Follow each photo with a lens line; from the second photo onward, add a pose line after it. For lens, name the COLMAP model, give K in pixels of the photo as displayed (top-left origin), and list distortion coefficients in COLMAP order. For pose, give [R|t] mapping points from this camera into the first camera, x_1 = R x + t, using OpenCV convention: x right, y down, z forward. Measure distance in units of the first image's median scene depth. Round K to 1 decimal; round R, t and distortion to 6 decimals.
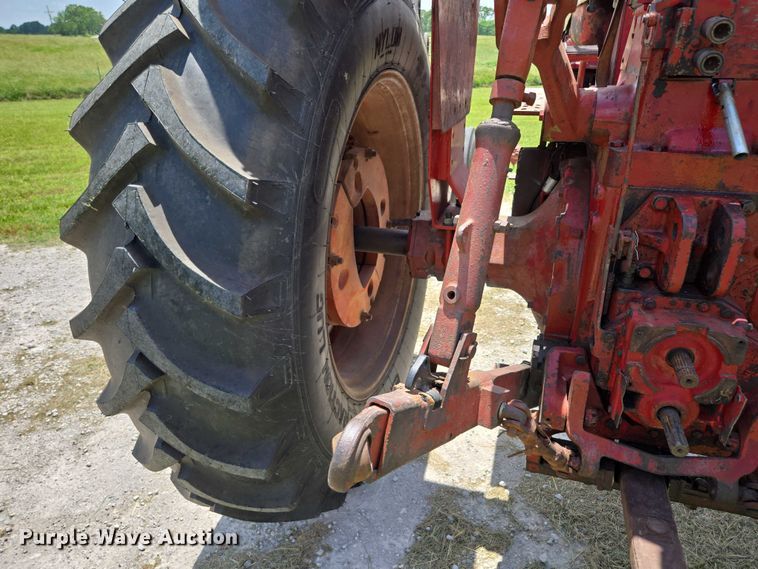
lens RADIAL K [[511.6, 0, 383.8], [0, 511.6, 288.4], [0, 0, 1]] dist [0.040336, -0.019339]
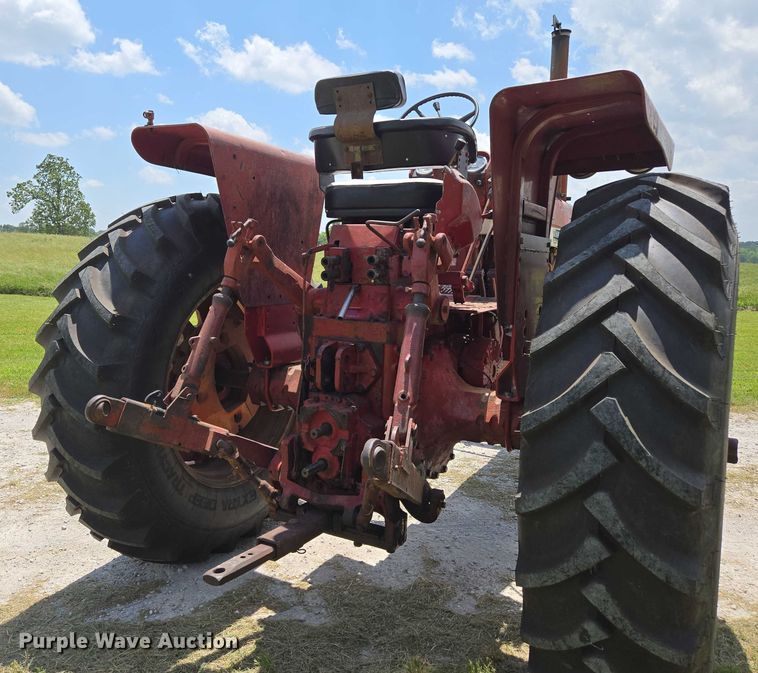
lens RADIAL K [[626.3, 0, 342.8], [0, 626.3, 328.8], [0, 0, 1]] dist [0.058369, -0.032318]
pose [[0.974079, 0.056303, -0.219091, 1.140803], [-0.123942, 0.943051, -0.308697, 0.494539], [0.189234, 0.327850, 0.925584, -1.145401]]
